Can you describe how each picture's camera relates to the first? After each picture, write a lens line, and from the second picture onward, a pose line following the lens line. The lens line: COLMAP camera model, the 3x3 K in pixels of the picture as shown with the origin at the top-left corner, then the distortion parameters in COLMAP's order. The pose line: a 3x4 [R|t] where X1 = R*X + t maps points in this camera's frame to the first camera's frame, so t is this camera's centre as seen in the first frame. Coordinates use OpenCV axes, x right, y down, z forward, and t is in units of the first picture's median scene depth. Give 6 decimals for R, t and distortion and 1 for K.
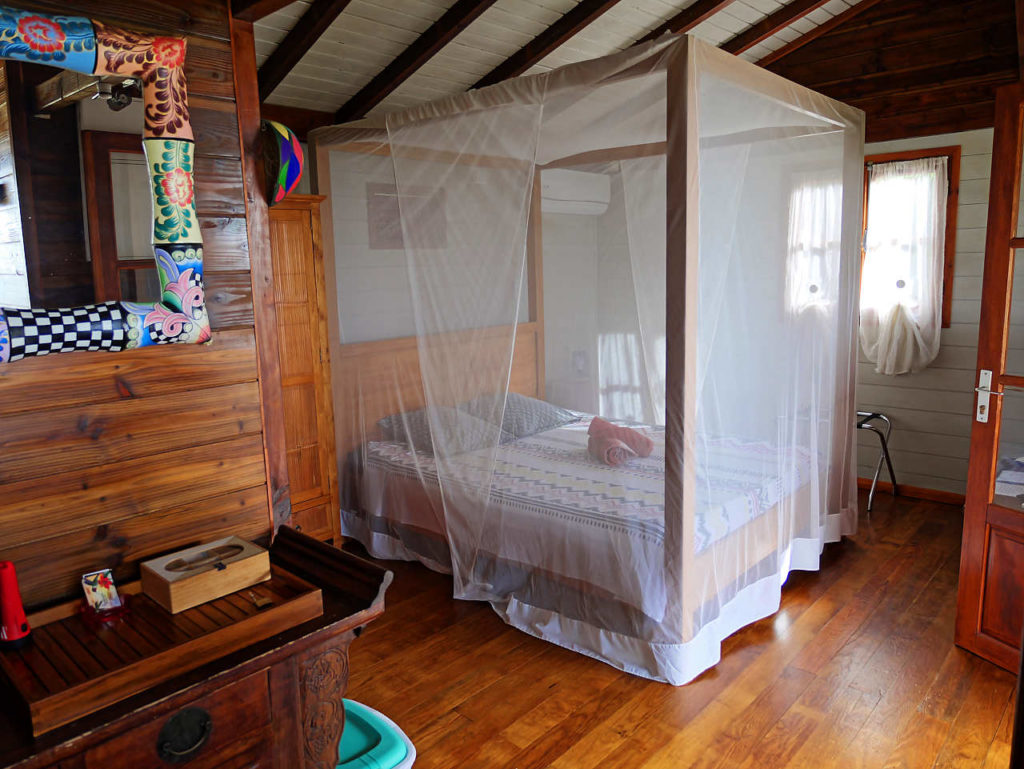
lens RADIAL K [[714.6, 0, 513.9], [0, 714.6, 383.4], [0, 0, 1]] dist [-0.027582, -0.002796]
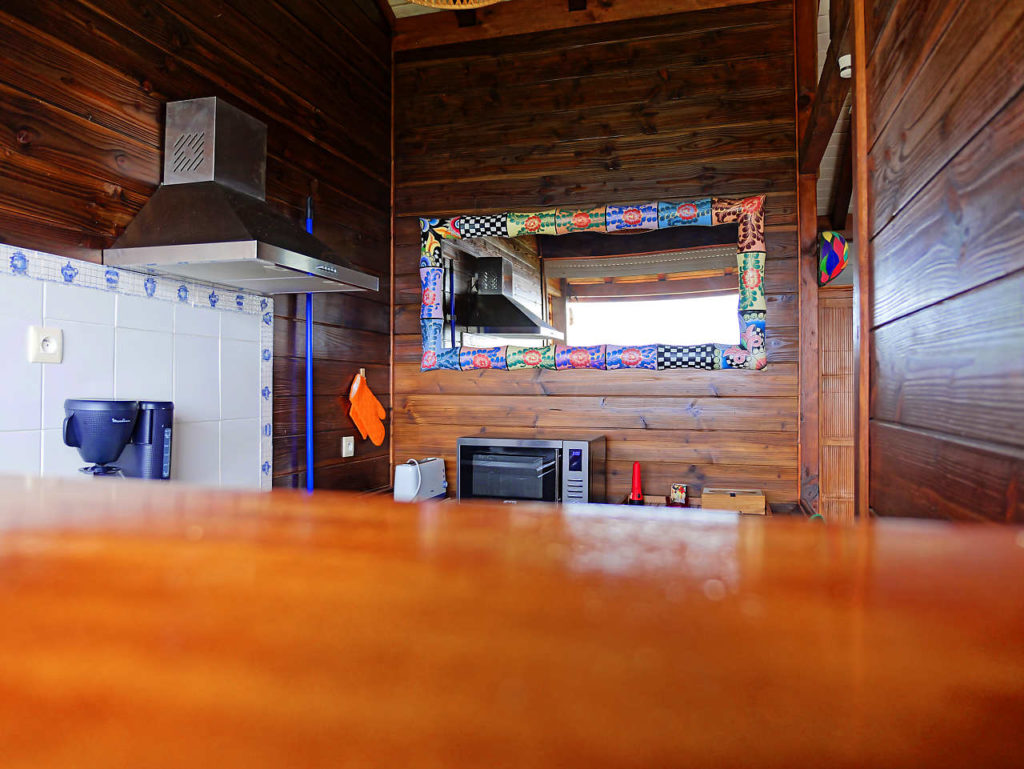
lens RADIAL K [[714.6, 0, 511.6], [0, 714.6, 383.4], [0, 0, 1]] dist [-0.027582, -0.002796]
pose [[0.436377, 0.020913, -0.899521, 0.876942], [-0.160379, 0.985528, -0.054890, 0.173817], [0.885355, 0.168217, 0.433416, -0.247181]]
